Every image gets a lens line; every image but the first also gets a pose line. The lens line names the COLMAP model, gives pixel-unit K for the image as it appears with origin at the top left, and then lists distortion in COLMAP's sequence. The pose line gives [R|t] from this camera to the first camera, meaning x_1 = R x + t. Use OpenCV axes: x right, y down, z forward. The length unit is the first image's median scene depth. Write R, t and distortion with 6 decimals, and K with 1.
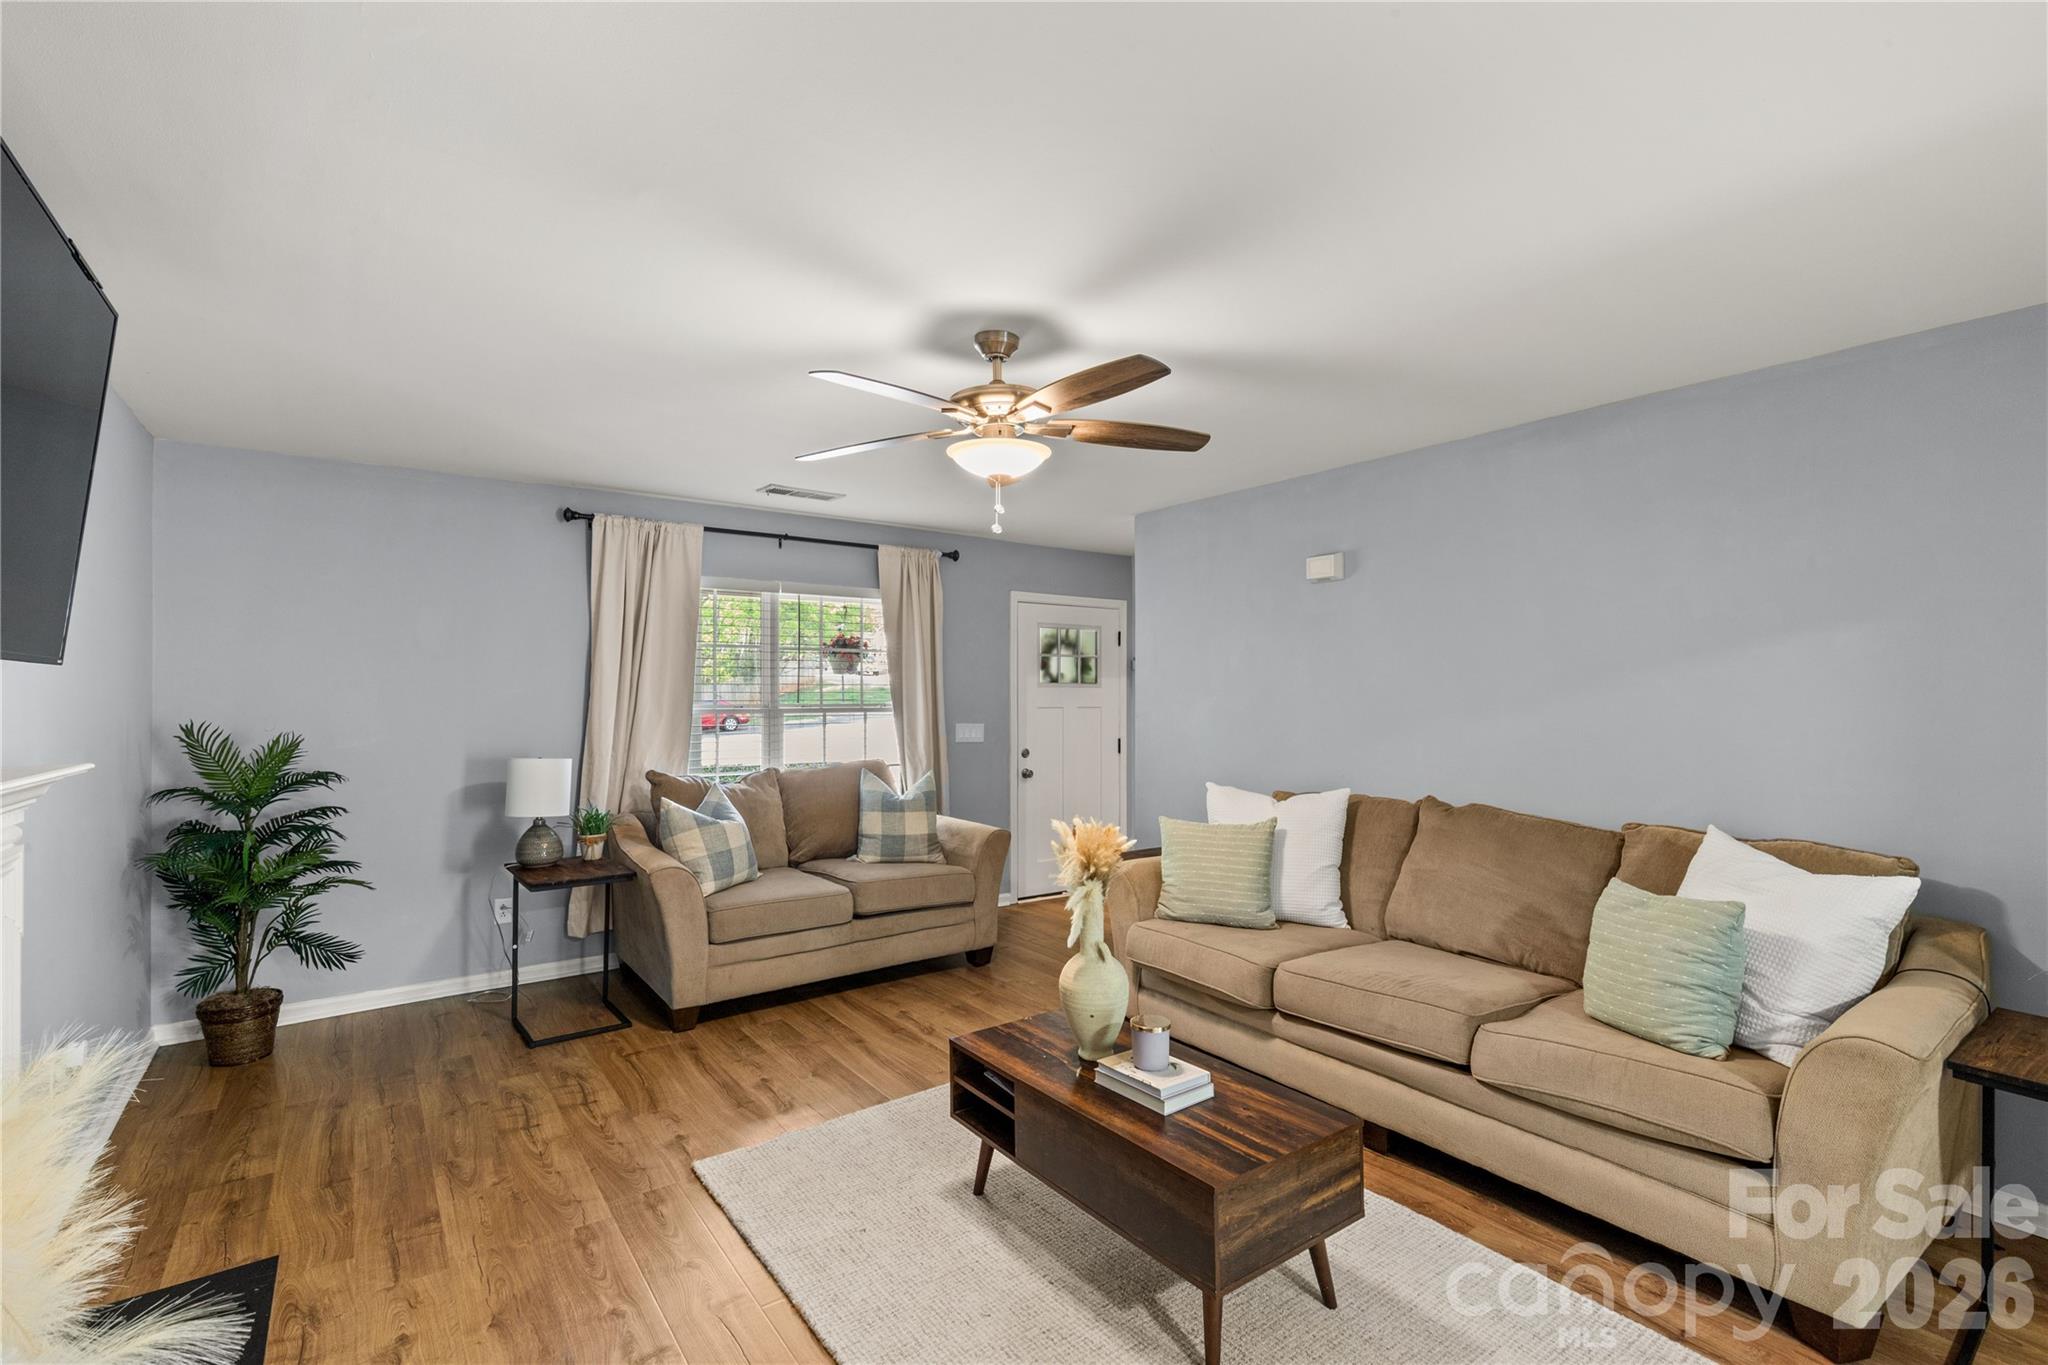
lens RADIAL K [[929.6, 0, 1003.9], [0, 929.6, 694.1], [0, 0, 1]] dist [0.007164, 0.000604]
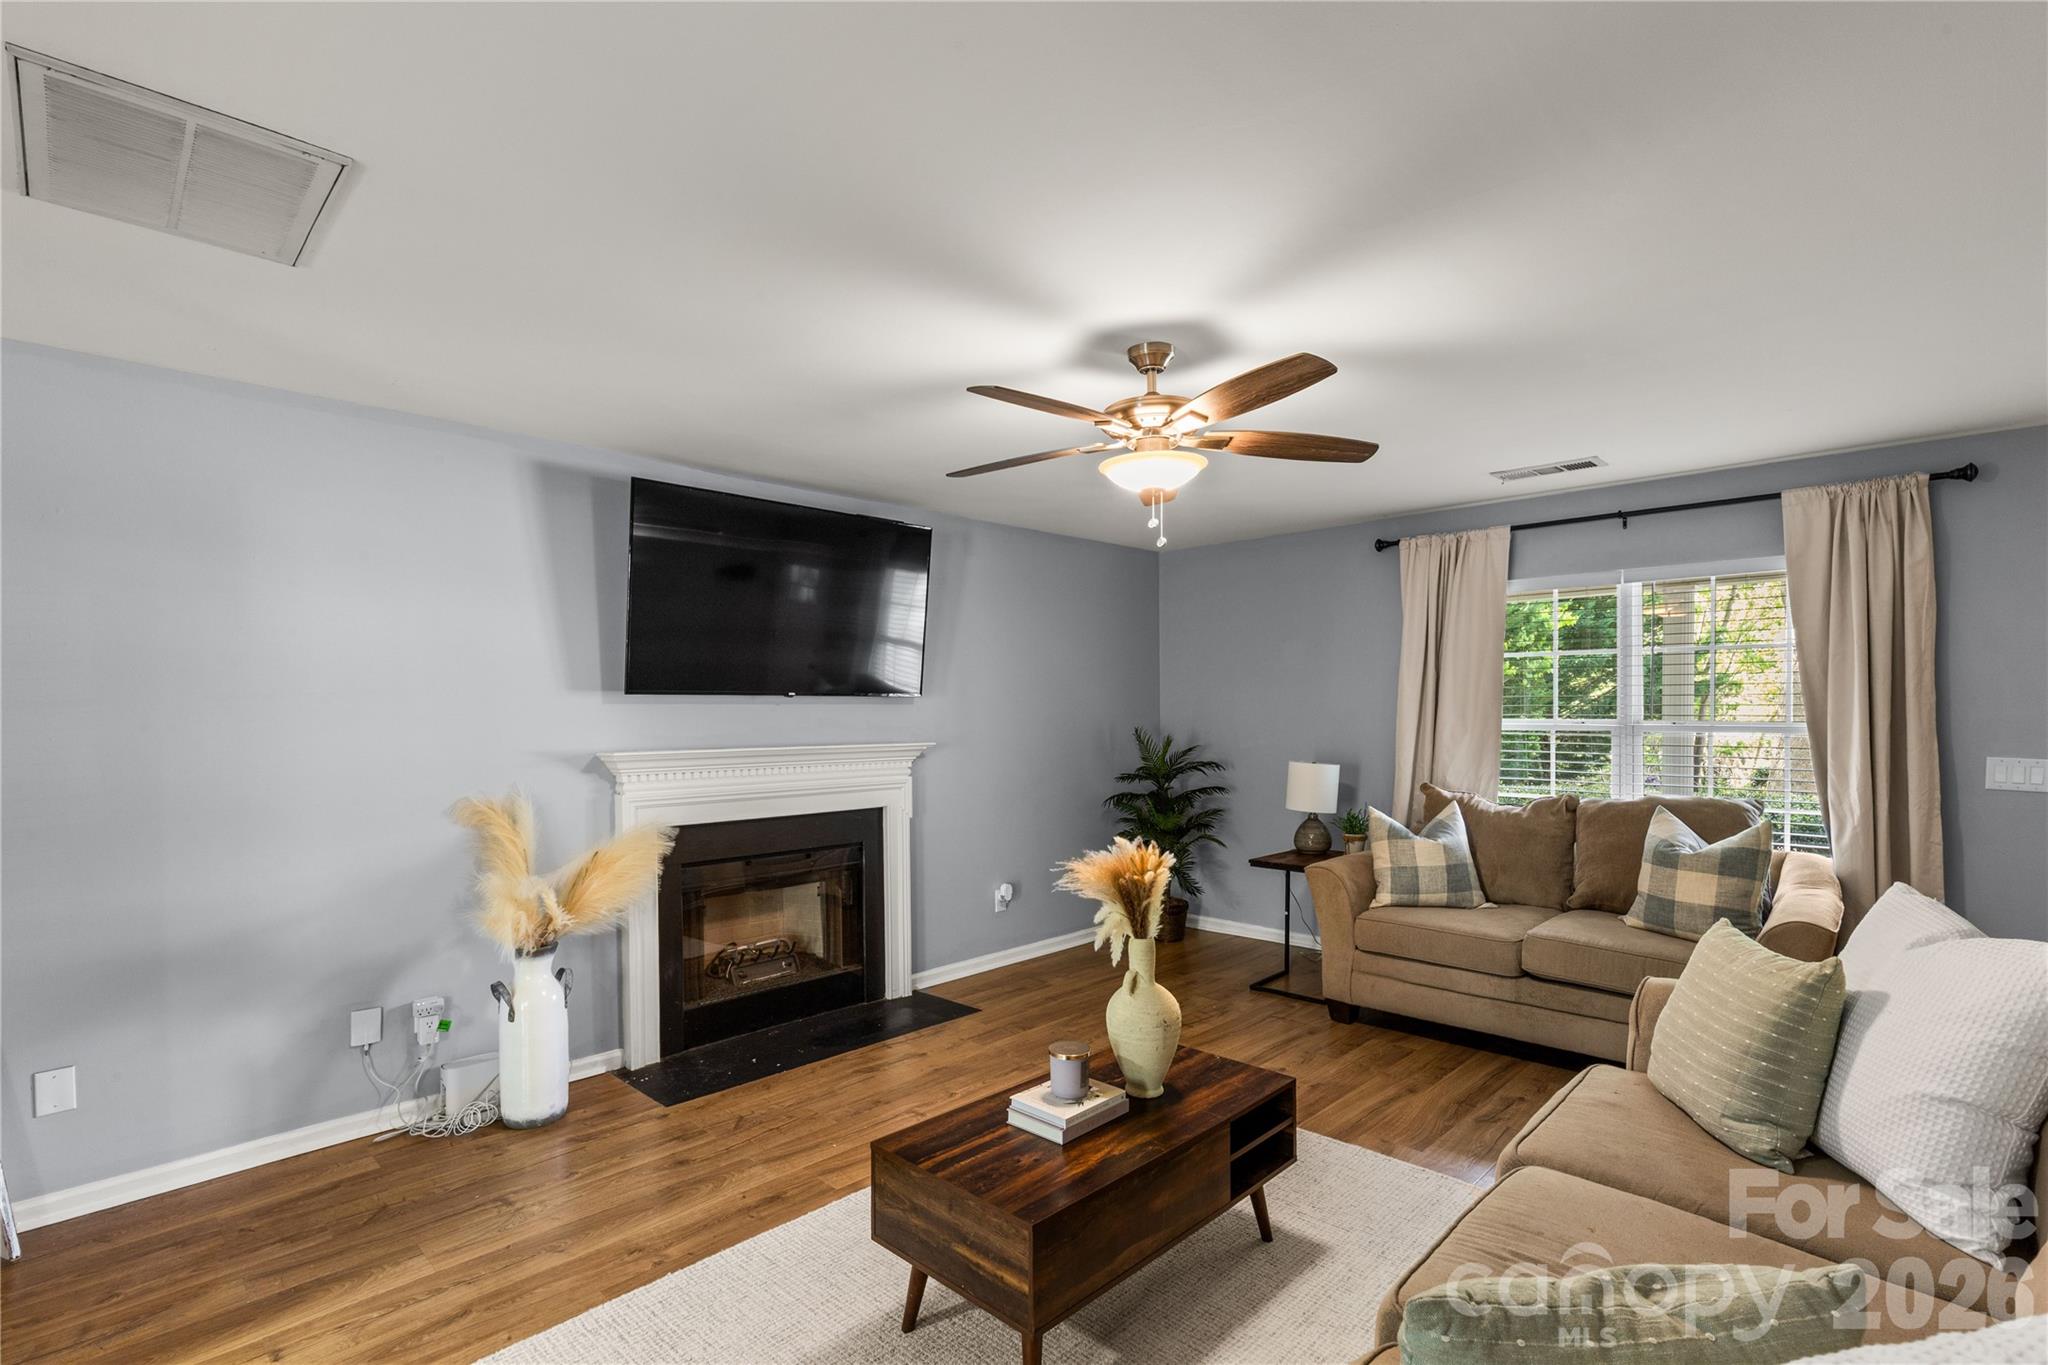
lens RADIAL K [[929.6, 0, 1039.1], [0, 929.6, 735.4], [0, 0, 1]] dist [0.007164, 0.000604]
pose [[0.192921, 0.026834, -0.980847, 0.612567], [0.002203, 0.999612, 0.027781, 0.000547], [0.981212, -0.007521, 0.192787, 0.441706]]
